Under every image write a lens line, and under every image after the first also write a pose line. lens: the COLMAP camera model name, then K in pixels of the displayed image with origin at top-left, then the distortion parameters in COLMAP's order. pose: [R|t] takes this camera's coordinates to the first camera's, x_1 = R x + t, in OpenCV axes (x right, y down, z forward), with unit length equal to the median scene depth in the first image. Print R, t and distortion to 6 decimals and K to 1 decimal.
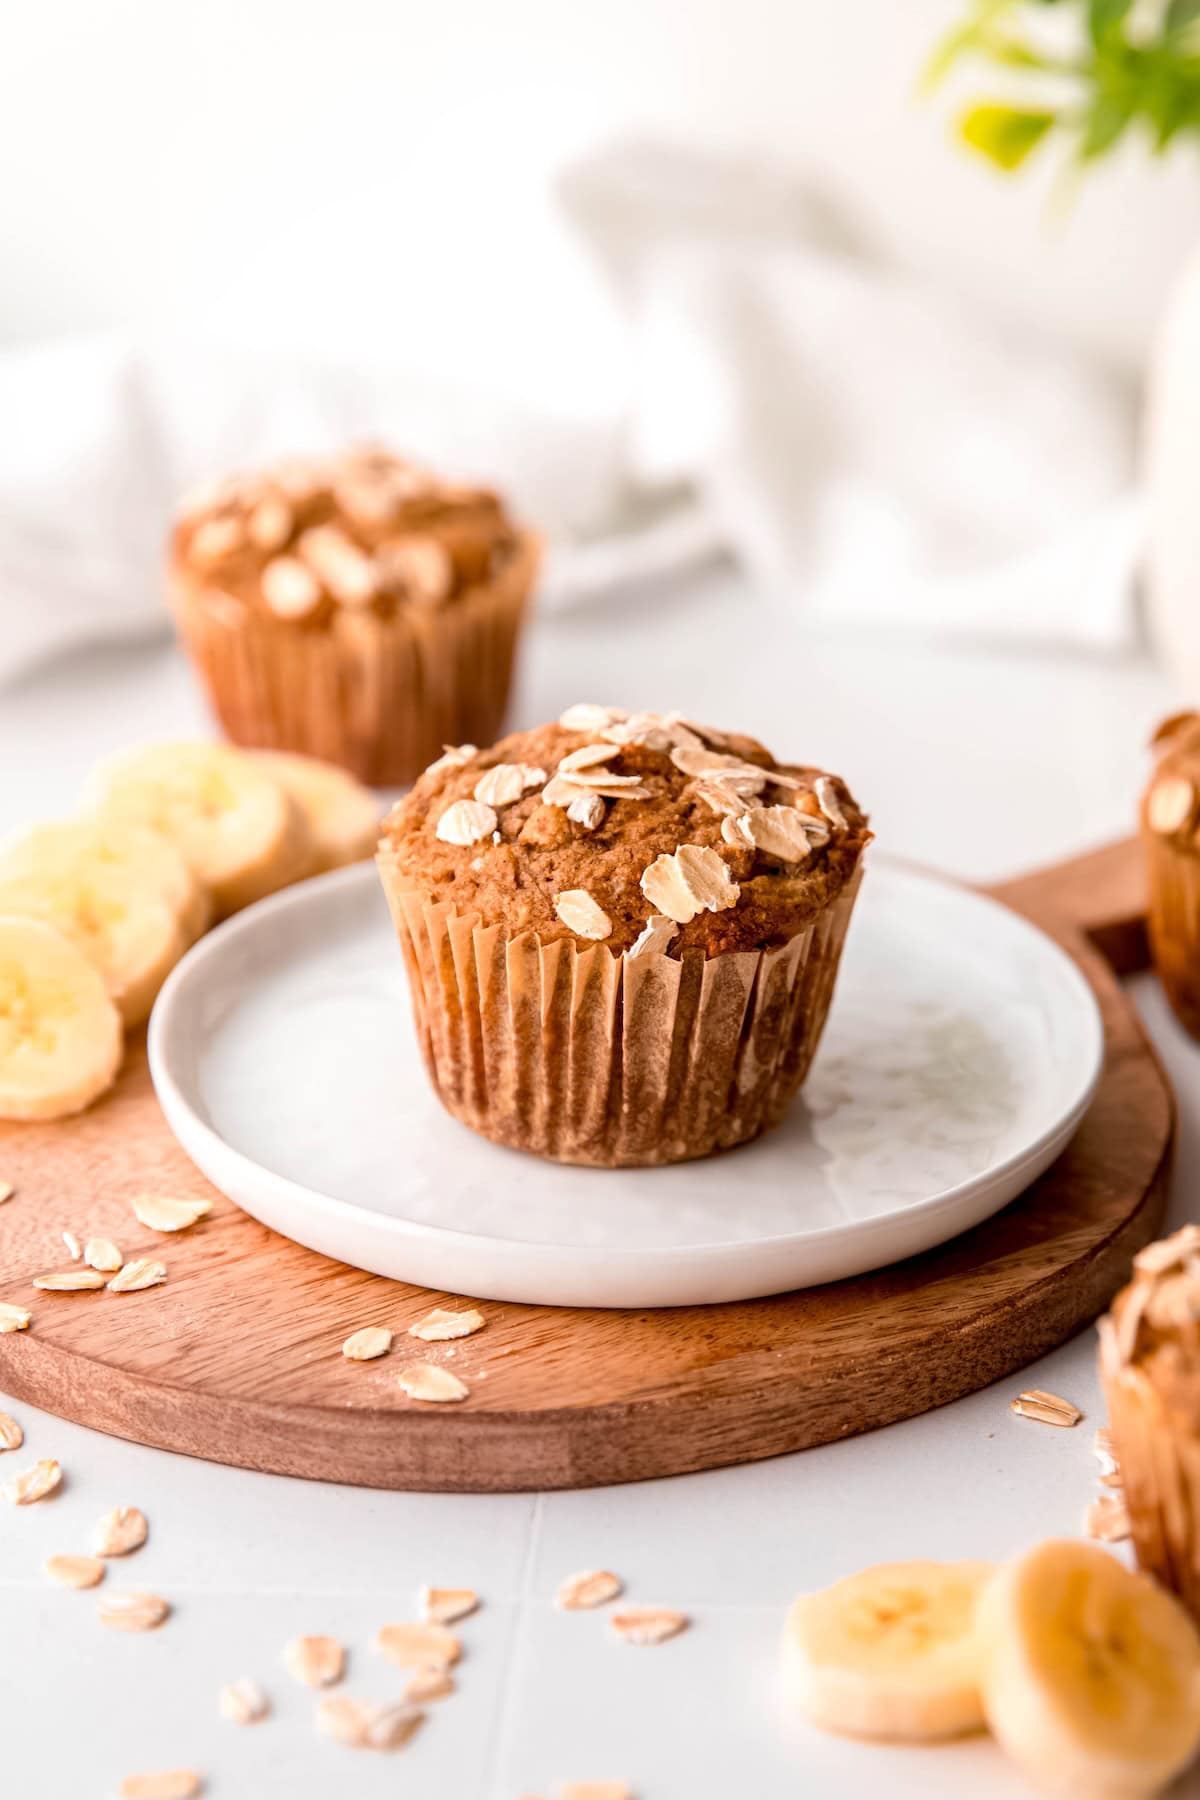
lens RADIAL K [[3675.6, 0, 600.4], [0, 3675.6, 900.9], [0, 0, 1]] dist [0.091604, 0.562298]
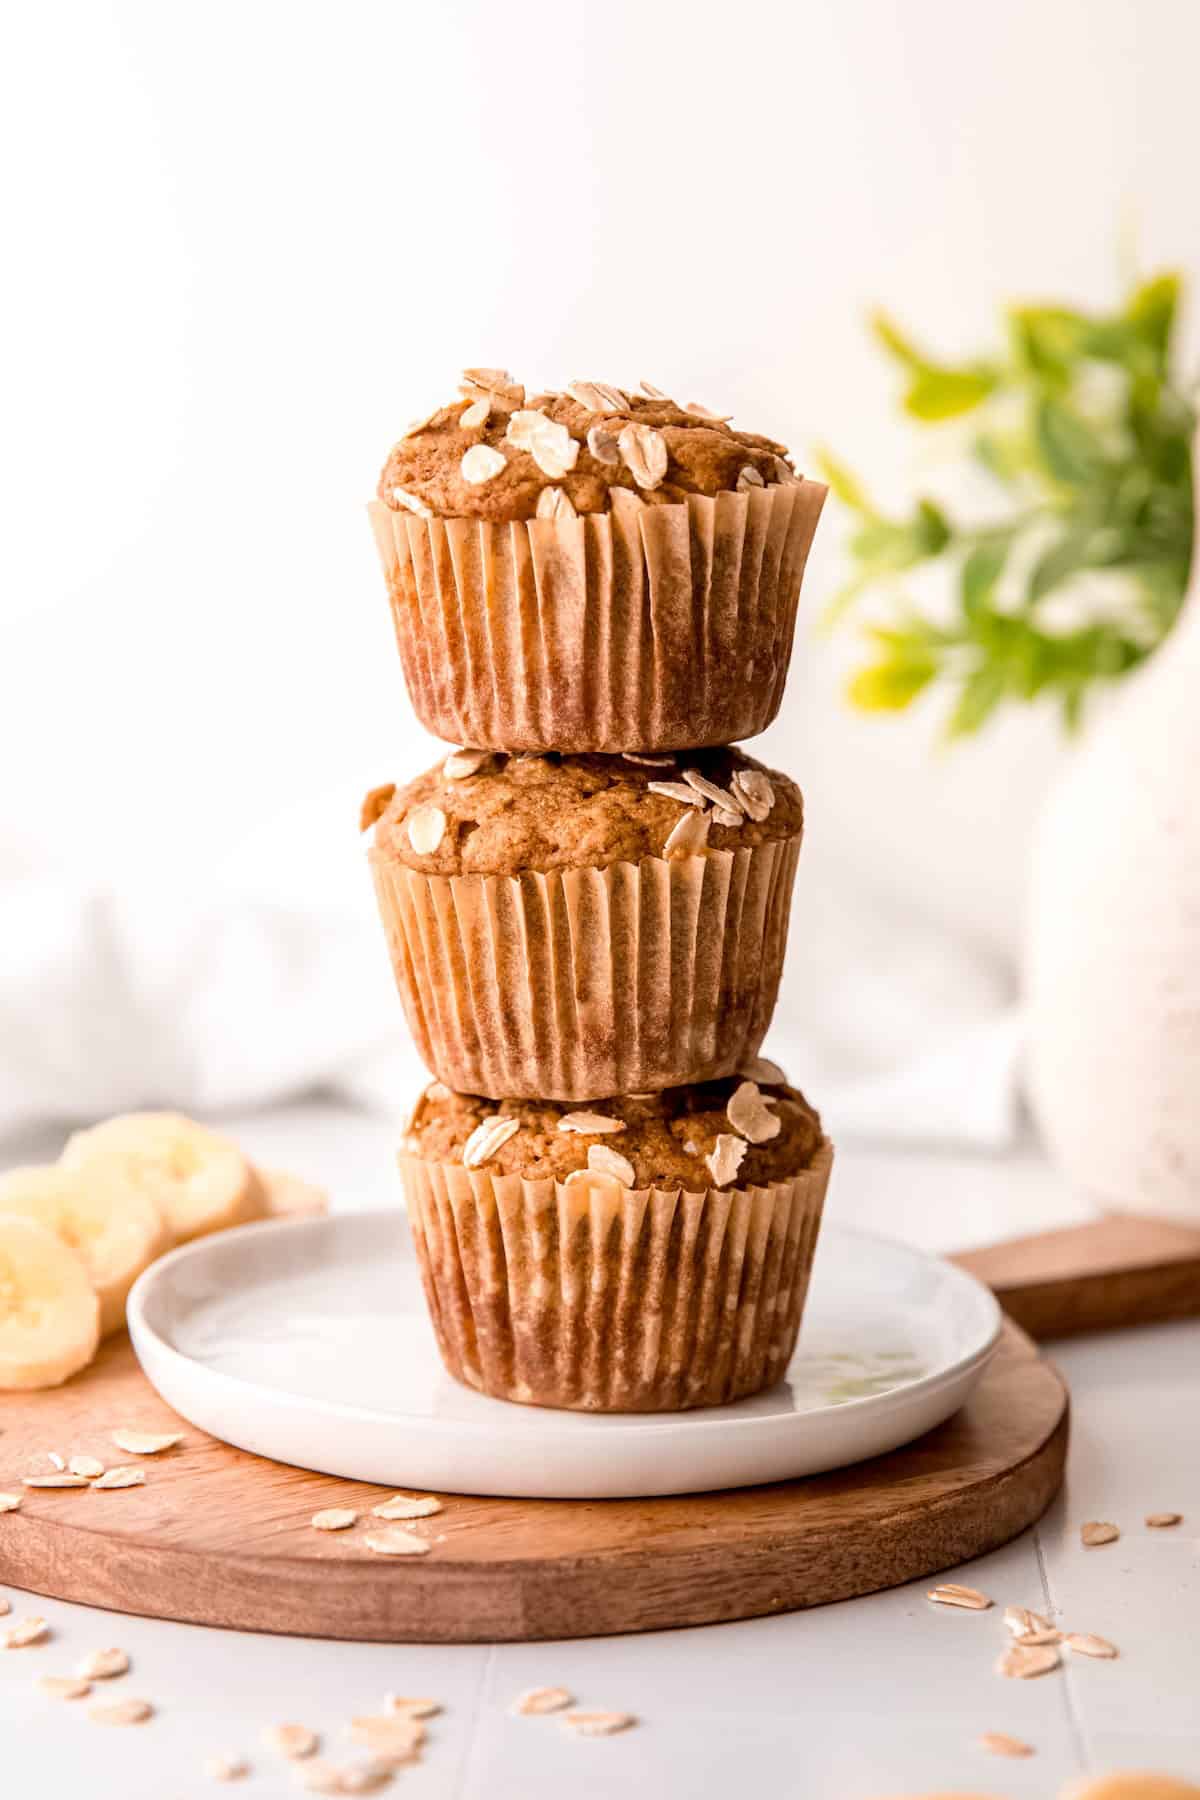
lens RADIAL K [[3702.9, 0, 575.6], [0, 3702.9, 859.7], [0, 0, 1]] dist [0.074933, 0.548992]
pose [[0.999439, 0.017834, 0.028354, -0.026619], [-0.009434, 0.962083, -0.272592, 0.229530], [-0.032140, 0.272172, 0.961712, -0.105261]]
